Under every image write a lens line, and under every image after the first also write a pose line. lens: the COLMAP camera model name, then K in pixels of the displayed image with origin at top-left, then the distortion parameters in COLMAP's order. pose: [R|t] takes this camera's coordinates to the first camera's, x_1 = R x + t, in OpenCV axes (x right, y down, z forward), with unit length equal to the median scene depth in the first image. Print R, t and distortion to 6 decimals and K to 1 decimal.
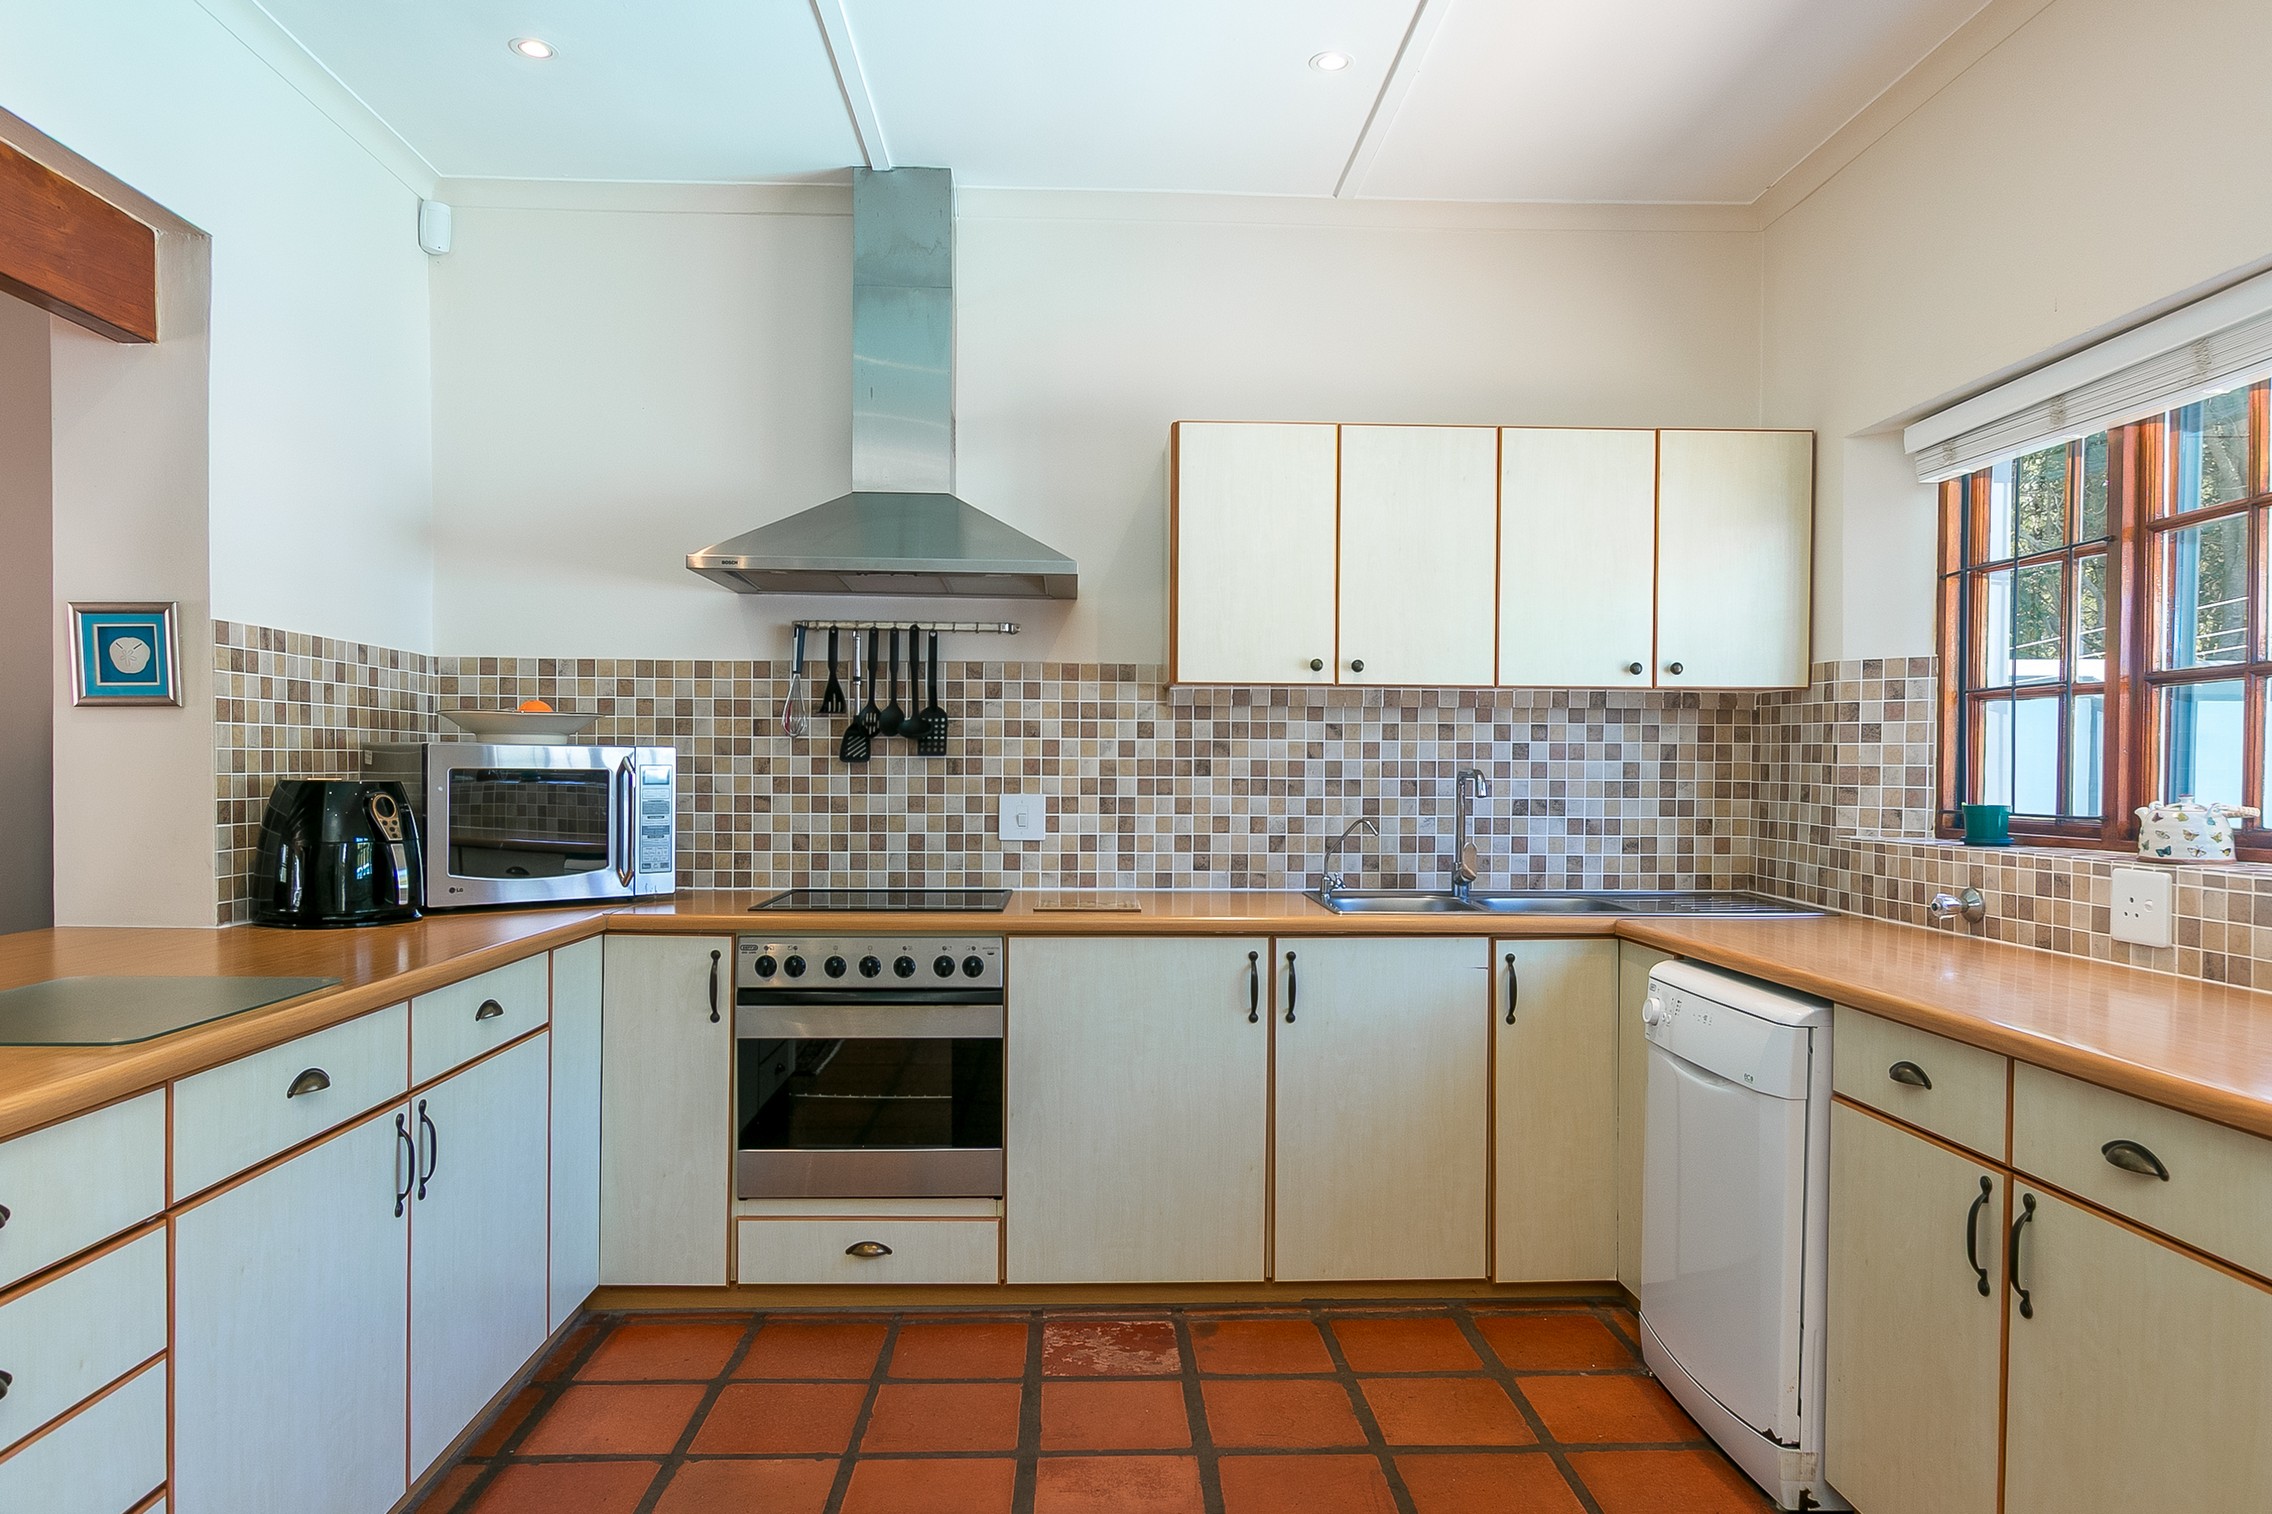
lens RADIAL K [[1402.9, 0, 1121.3], [0, 1402.9, 788.4], [0, 0, 1]] dist [-0.003914, -0.005263]
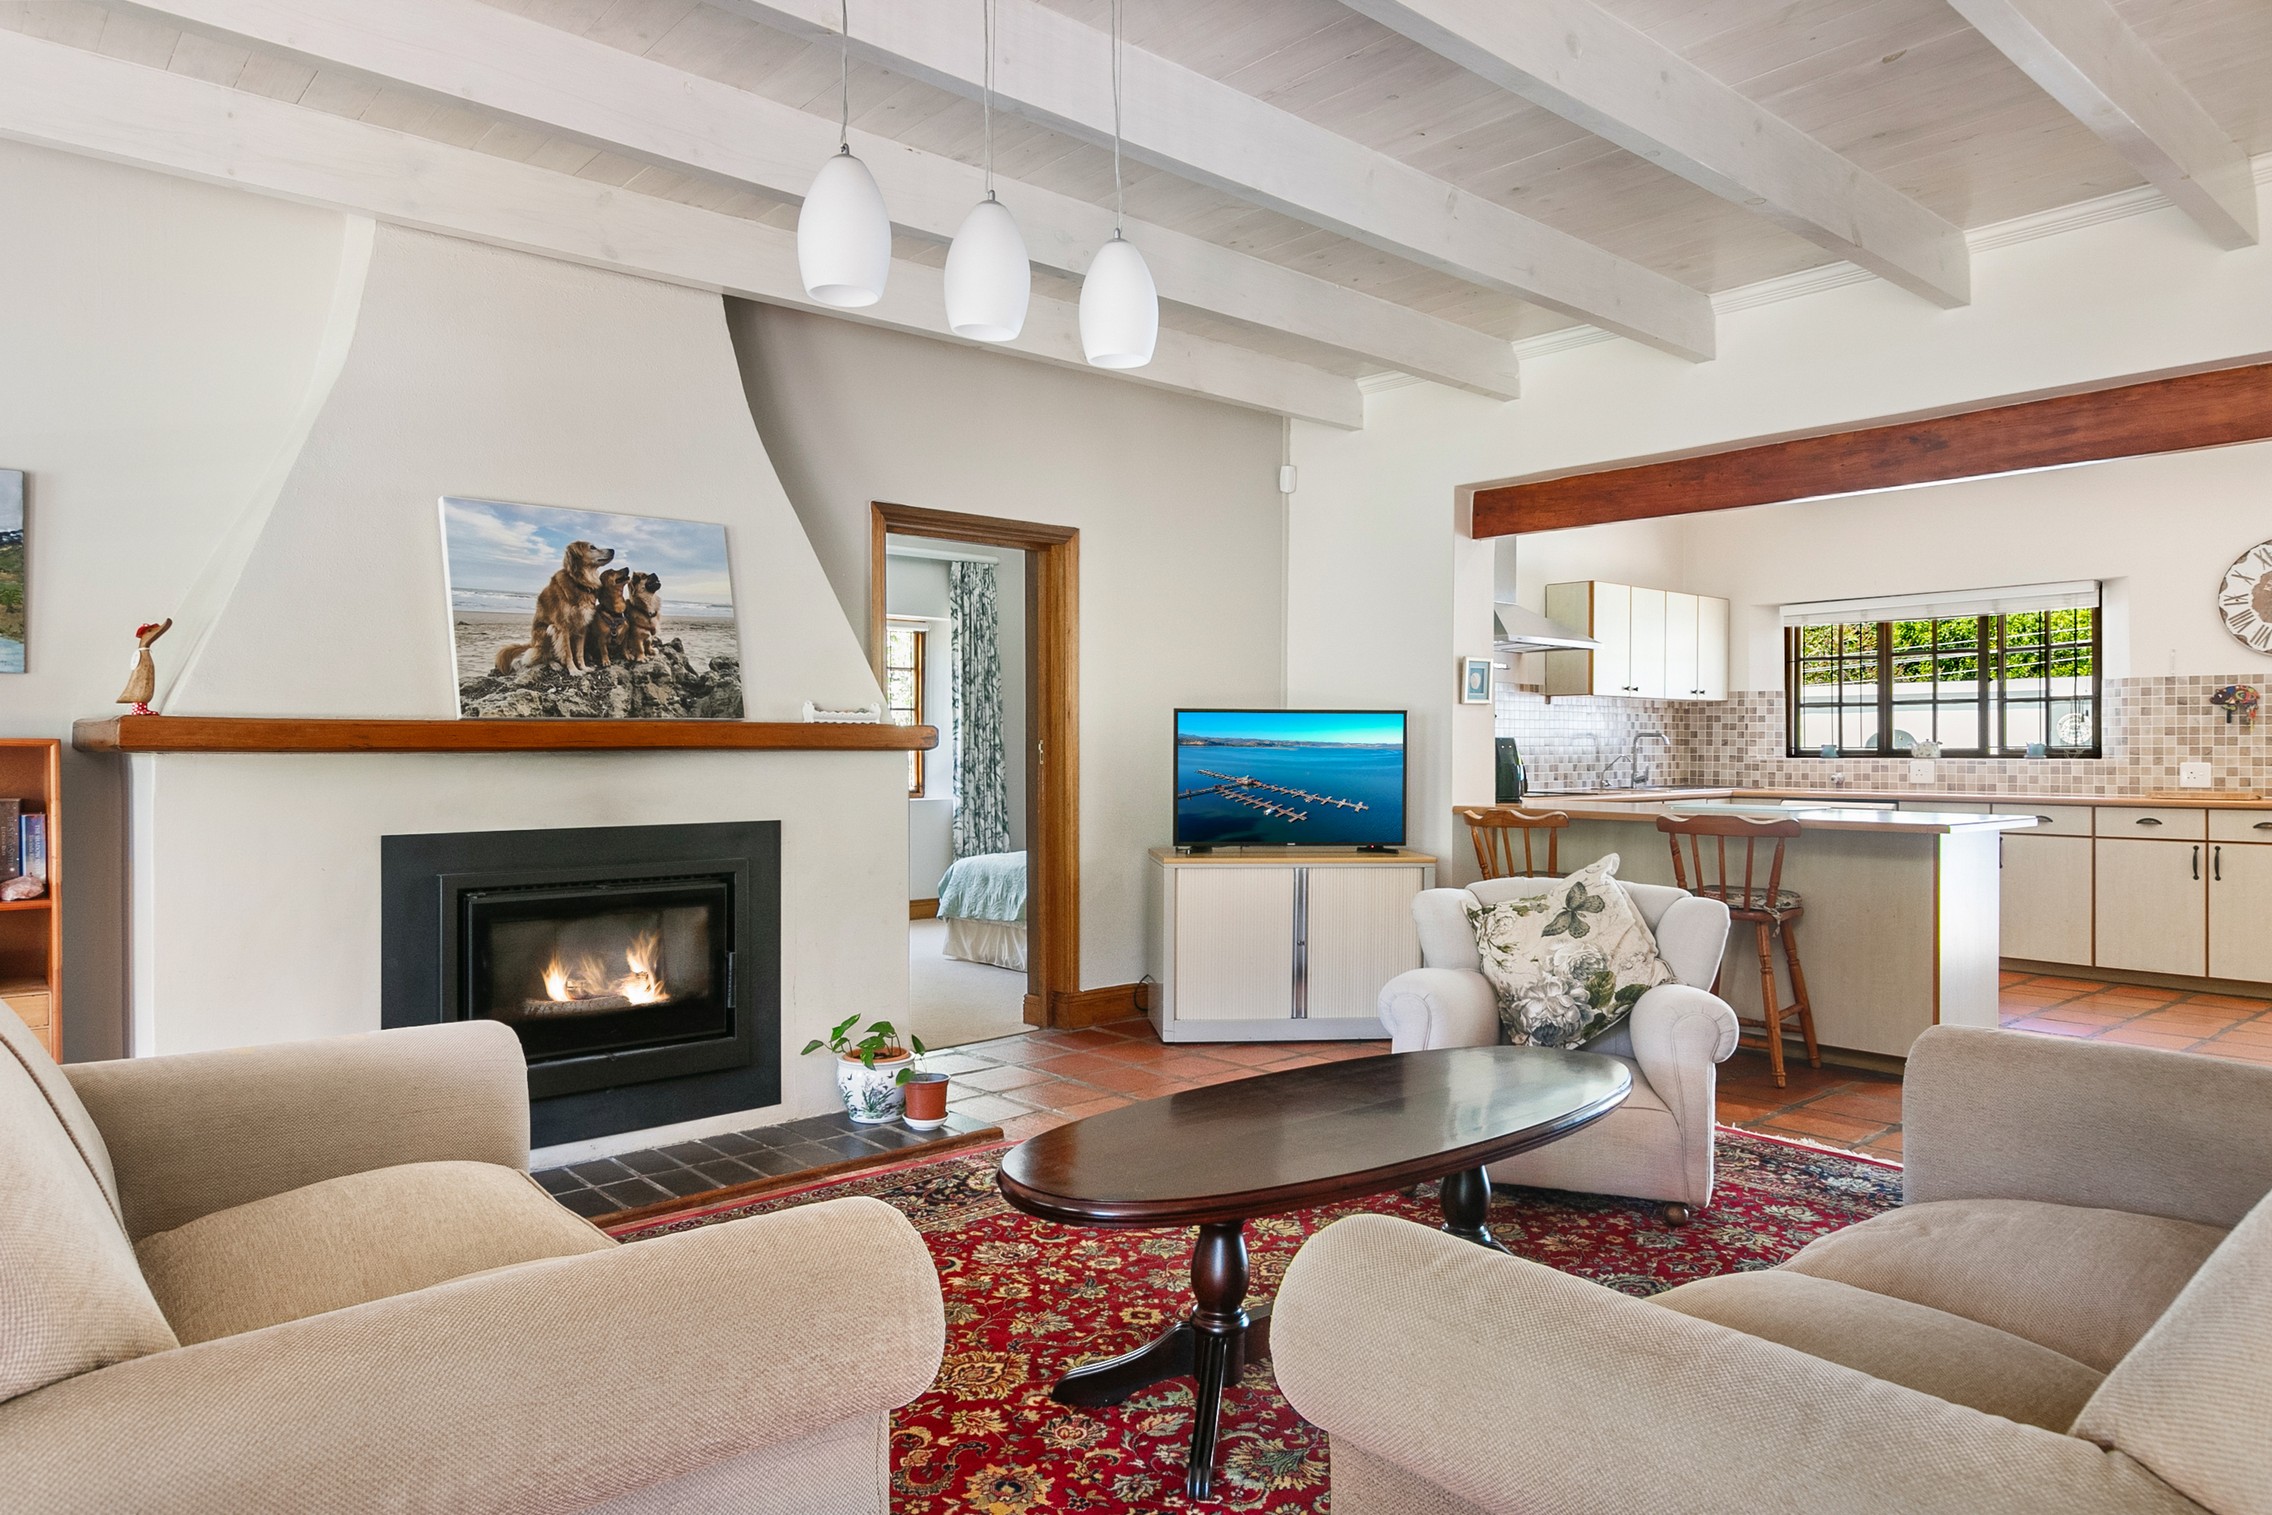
lens RADIAL K [[1402.9, 0, 1111.8], [0, 1402.9, 767.9], [0, 0, 1]] dist [-0.003914, -0.005263]
pose [[0.775327, -0.017698, 0.631312, -1.979241], [0.015251, 0.999840, 0.009298, 0.008901], [-0.631376, 0.002419, 0.775473, -0.263424]]
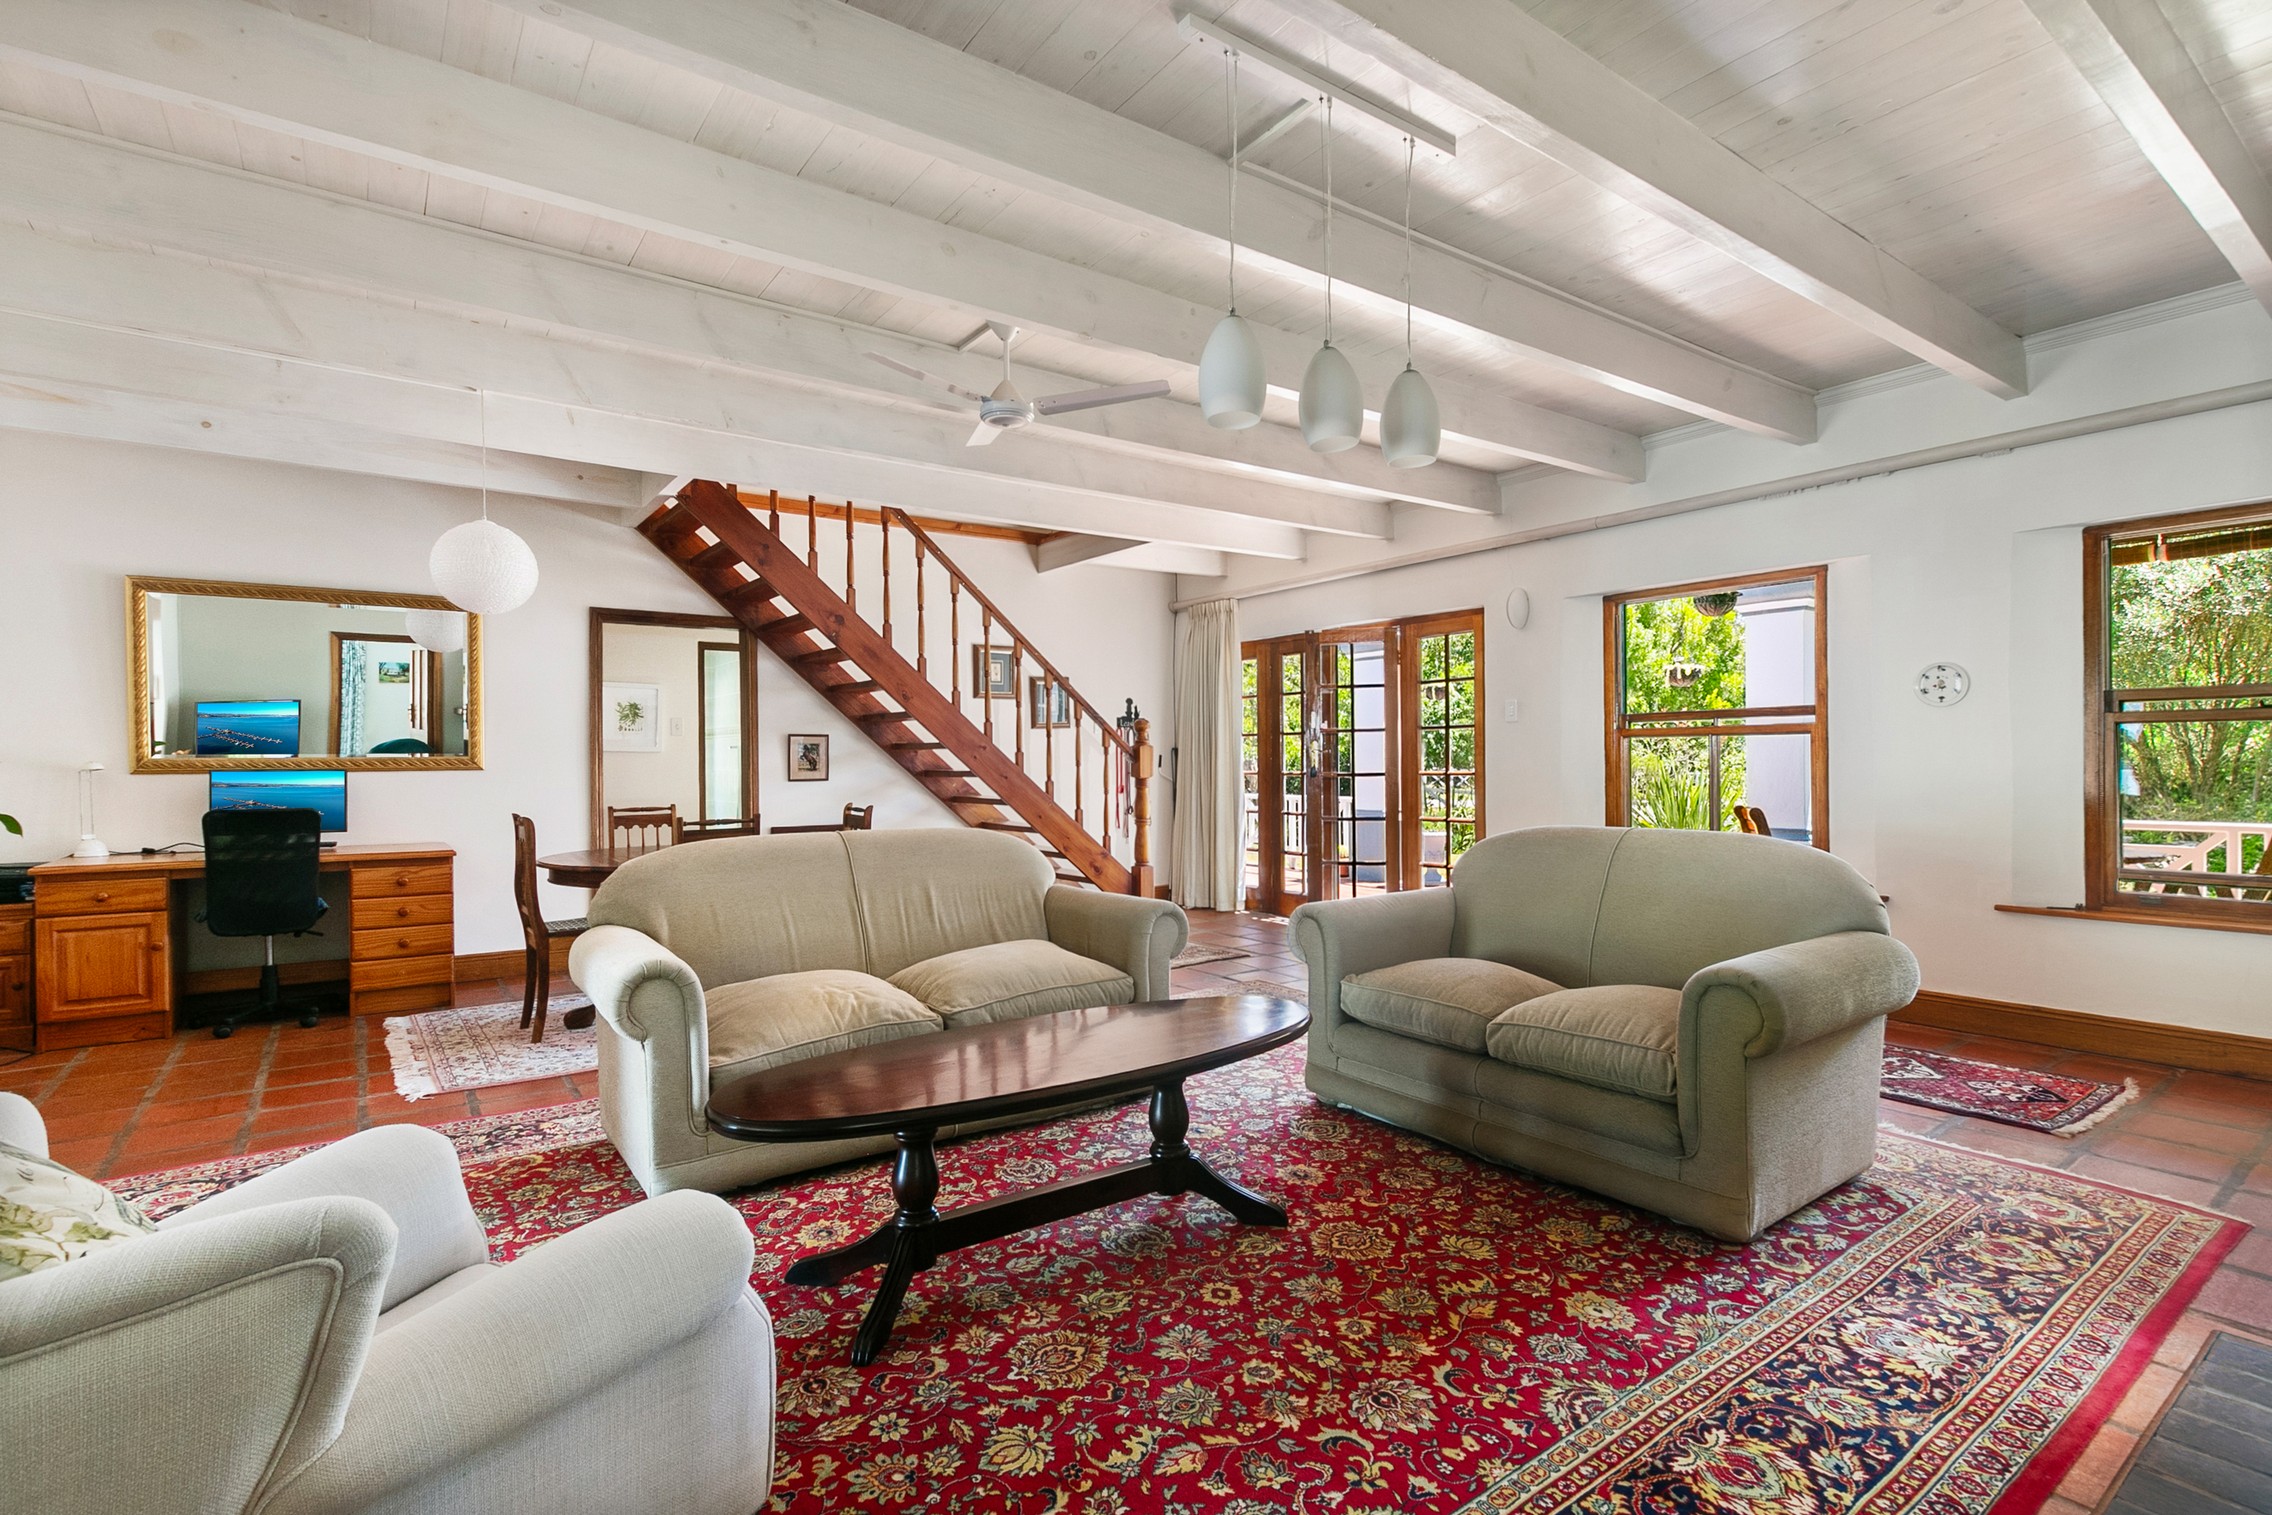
lens RADIAL K [[1043.5, 0, 1129.8], [0, 1043.5, 763.7], [0, 0, 1]] dist [-0.004196, -0.003101]
pose [[-0.824803, 0.002672, -0.565414, -1.034969], [-0.005504, 0.999903, 0.012755, 0.001179], [0.565394, 0.013633, -0.824708, 0.867991]]
